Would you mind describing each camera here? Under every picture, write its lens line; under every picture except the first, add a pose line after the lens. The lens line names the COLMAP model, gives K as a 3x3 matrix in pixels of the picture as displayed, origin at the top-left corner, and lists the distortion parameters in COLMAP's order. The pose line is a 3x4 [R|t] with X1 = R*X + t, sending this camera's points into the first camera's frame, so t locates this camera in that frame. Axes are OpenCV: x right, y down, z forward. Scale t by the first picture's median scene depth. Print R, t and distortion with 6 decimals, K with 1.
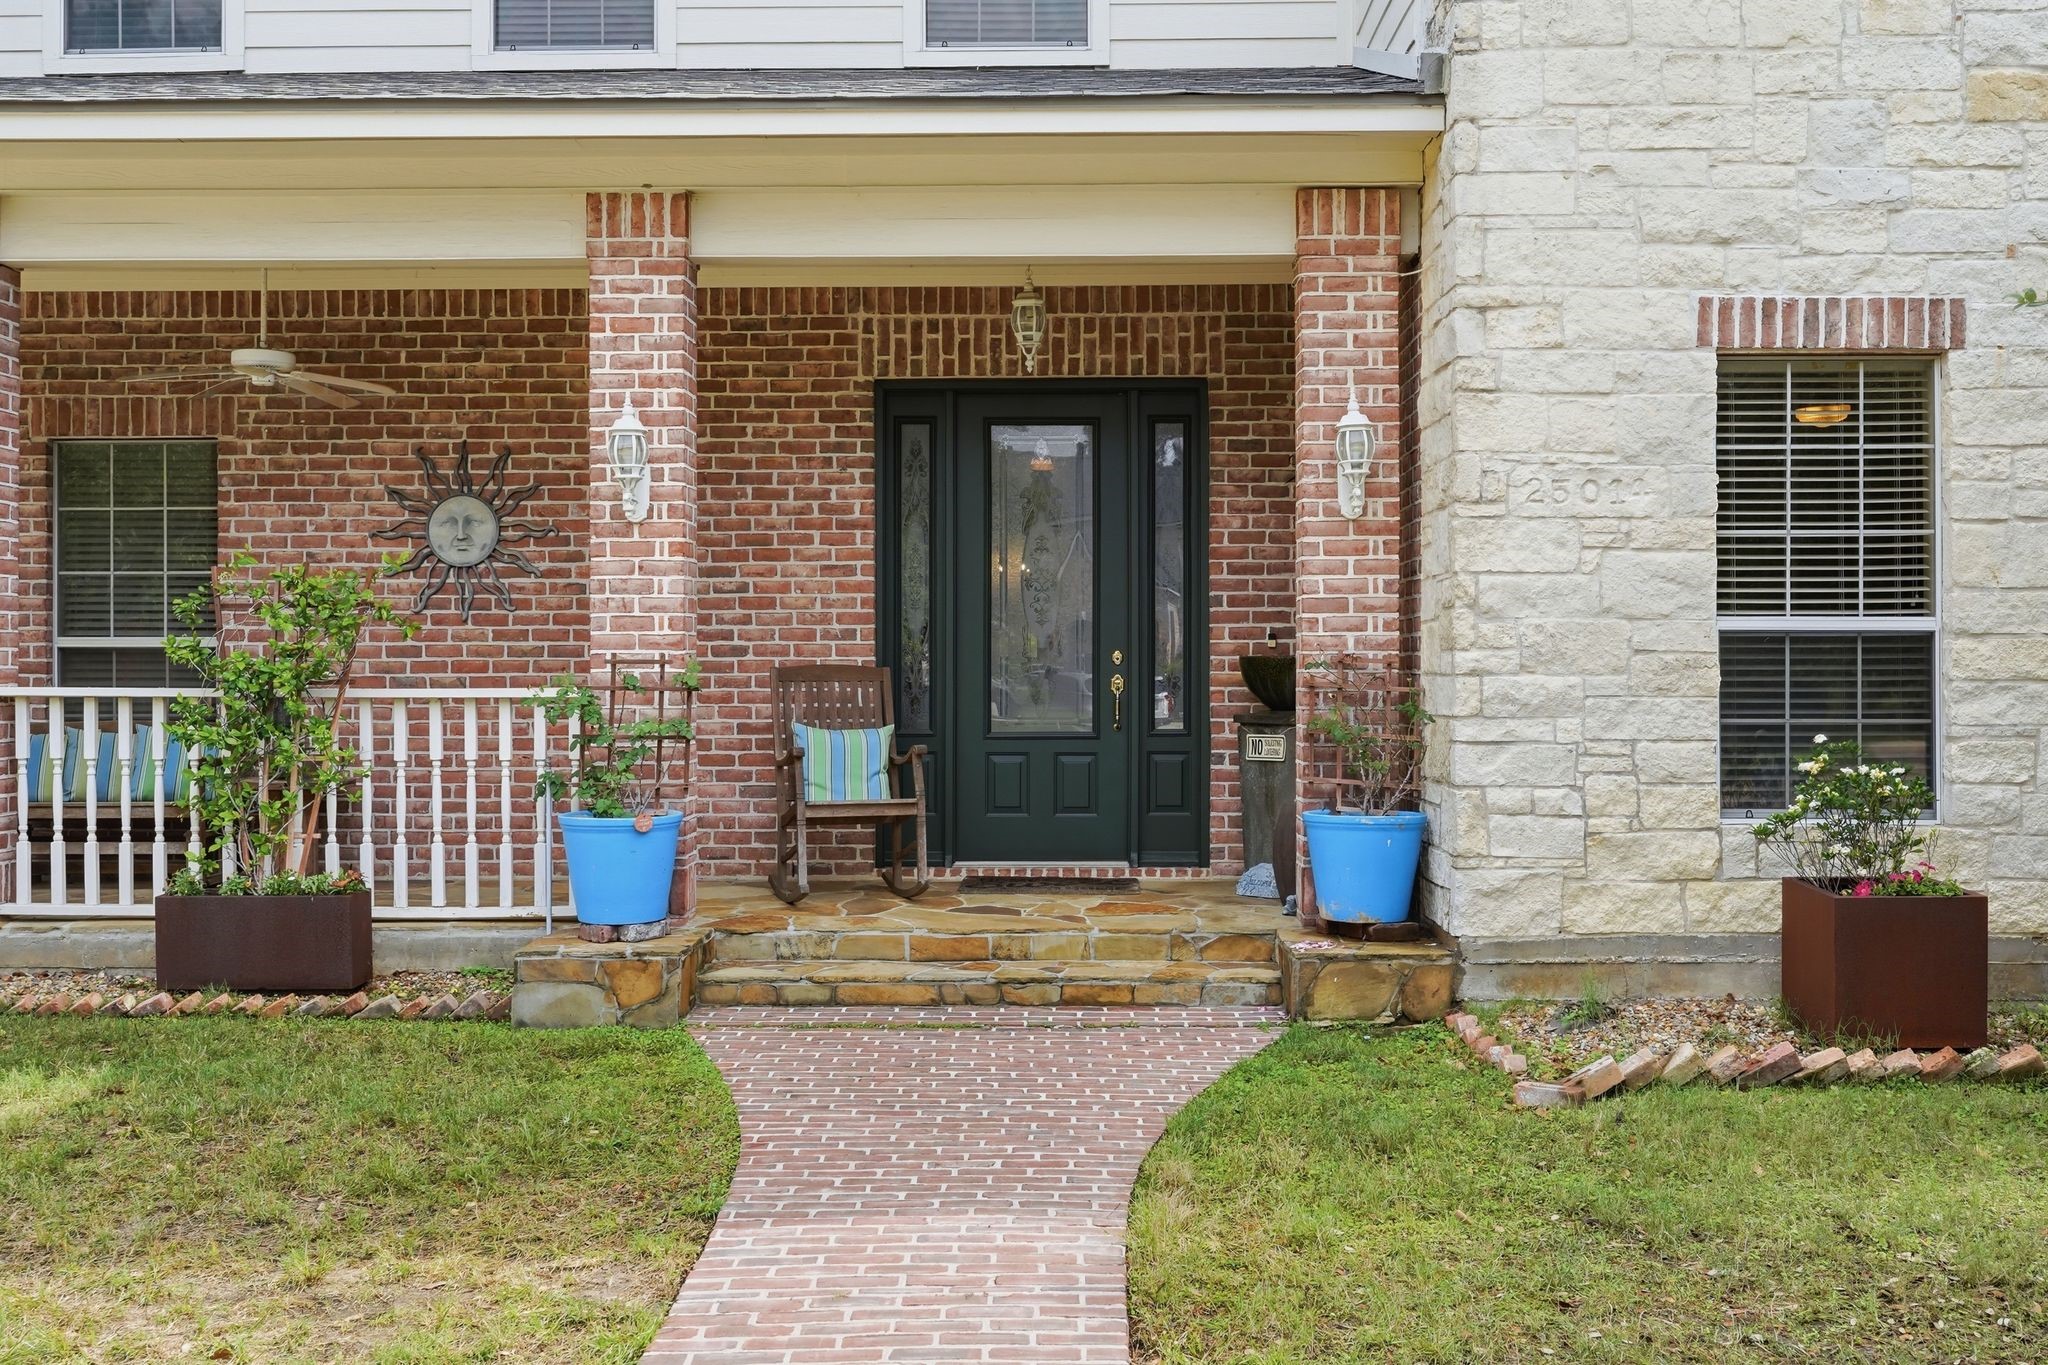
lens RADIAL K [[2039.6, 0, 1028.5], [0, 2039.6, 616.5], [0, 0, 1]] dist [-0.008467, 0.001223]
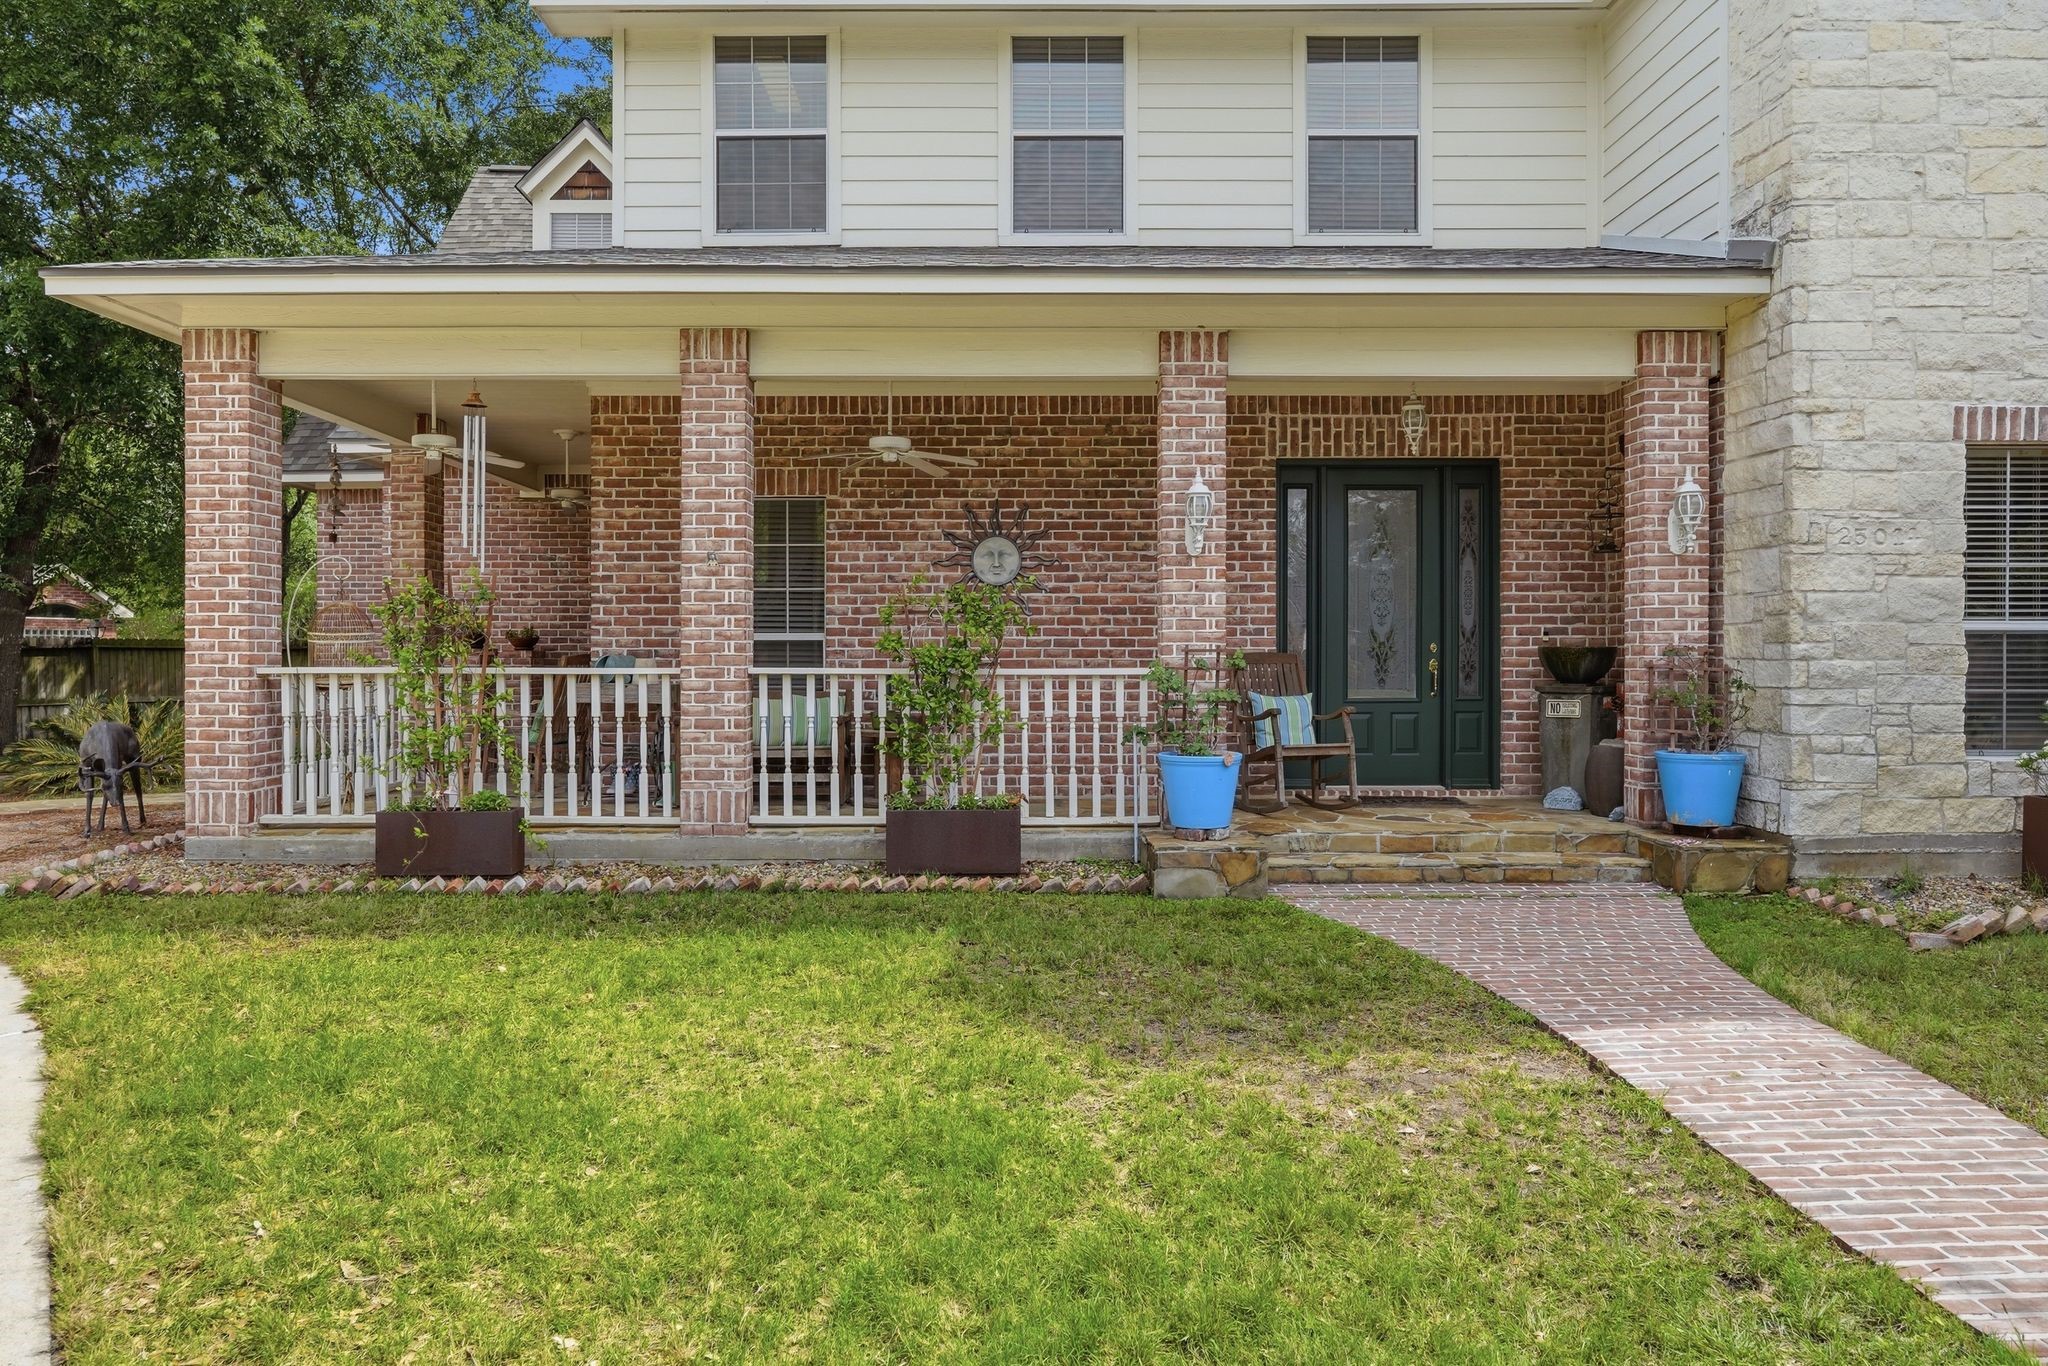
lens RADIAL K [[1396.3, 0, 1023.9], [0, 1396.3, 626.9], [0, 0, 1]] dist [-0.003353, 0.001385]
pose [[0.999776, 0.001133, 0.021144, -0.330112], [-0.001259, 0.999982, 0.005942, -0.000568], [-0.021137, -0.005967, 0.999759, -0.005120]]
